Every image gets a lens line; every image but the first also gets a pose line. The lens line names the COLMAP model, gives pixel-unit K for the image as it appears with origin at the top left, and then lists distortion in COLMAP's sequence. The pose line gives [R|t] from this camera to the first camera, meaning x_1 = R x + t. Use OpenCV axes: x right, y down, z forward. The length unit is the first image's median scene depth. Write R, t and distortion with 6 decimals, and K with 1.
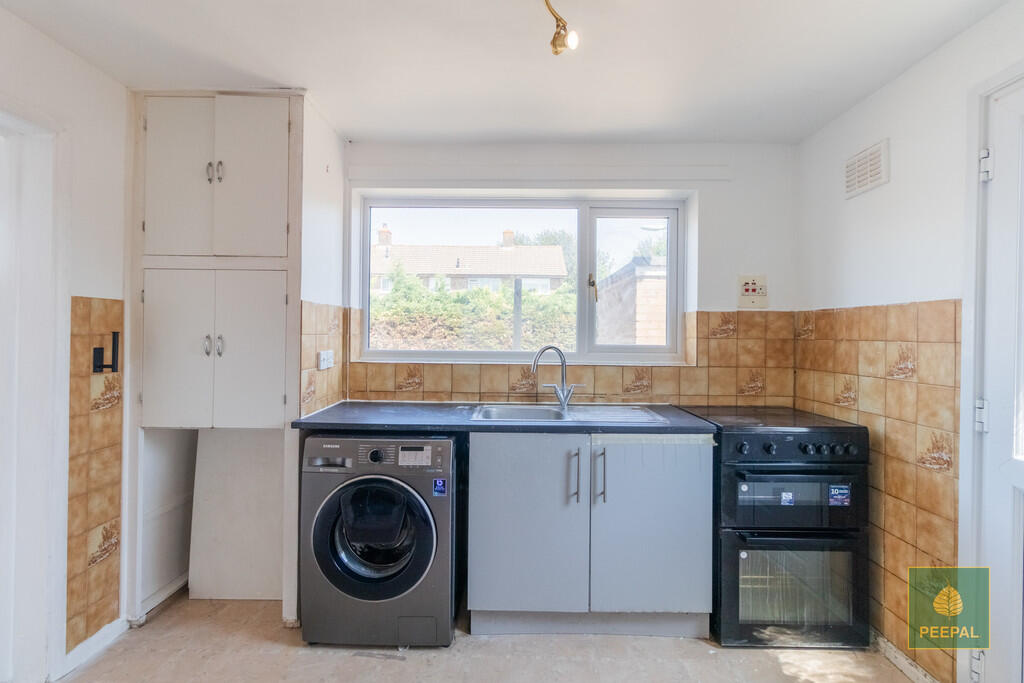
lens RADIAL K [[470.8, 0, 511.6], [0, 470.8, 334.0], [0, 0, 1]] dist [-0.005004, -0.000039]
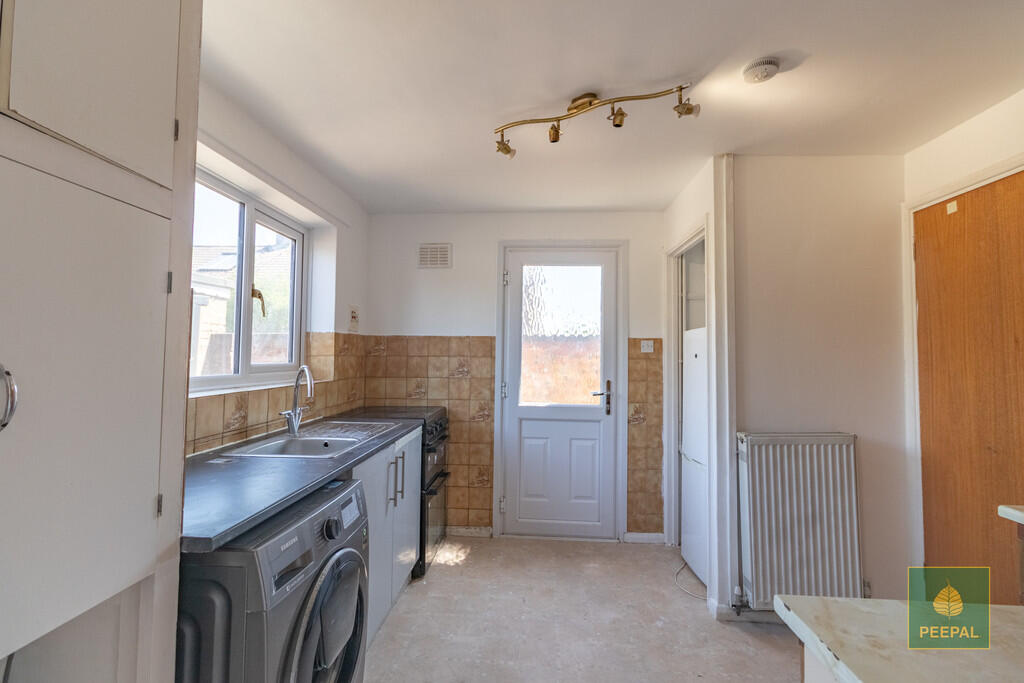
lens RADIAL K [[470.8, 0, 514.0], [0, 470.8, 333.6], [0, 0, 1]] dist [-0.005004, -0.000039]
pose [[0.051906, 0.034210, 0.998066, -0.916562], [-0.006566, 0.999403, -0.033915, -0.012405], [-0.998630, -0.004793, 0.052099, 0.628289]]
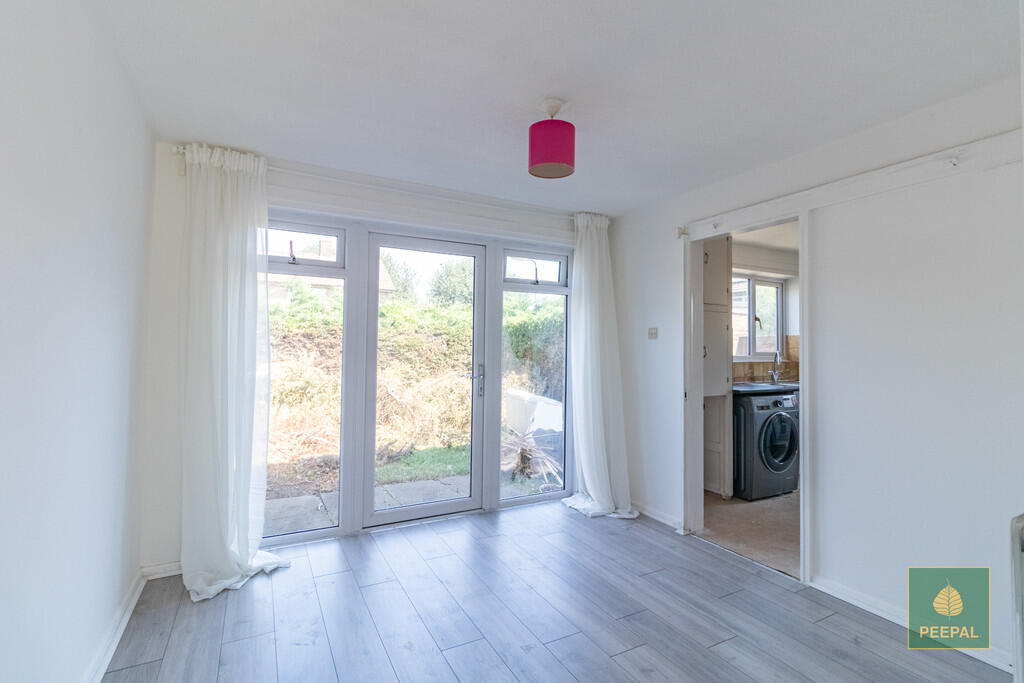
lens RADIAL K [[470.8, 0, 510.8], [0, 470.8, 336.0], [0, 0, 1]] dist [-0.005004, -0.000039]
pose [[0.879870, 0.011738, 0.475069, -2.173943], [-0.000233, 0.999705, -0.024269, 0.006306], [-0.475214, 0.021243, 0.879614, -0.277944]]
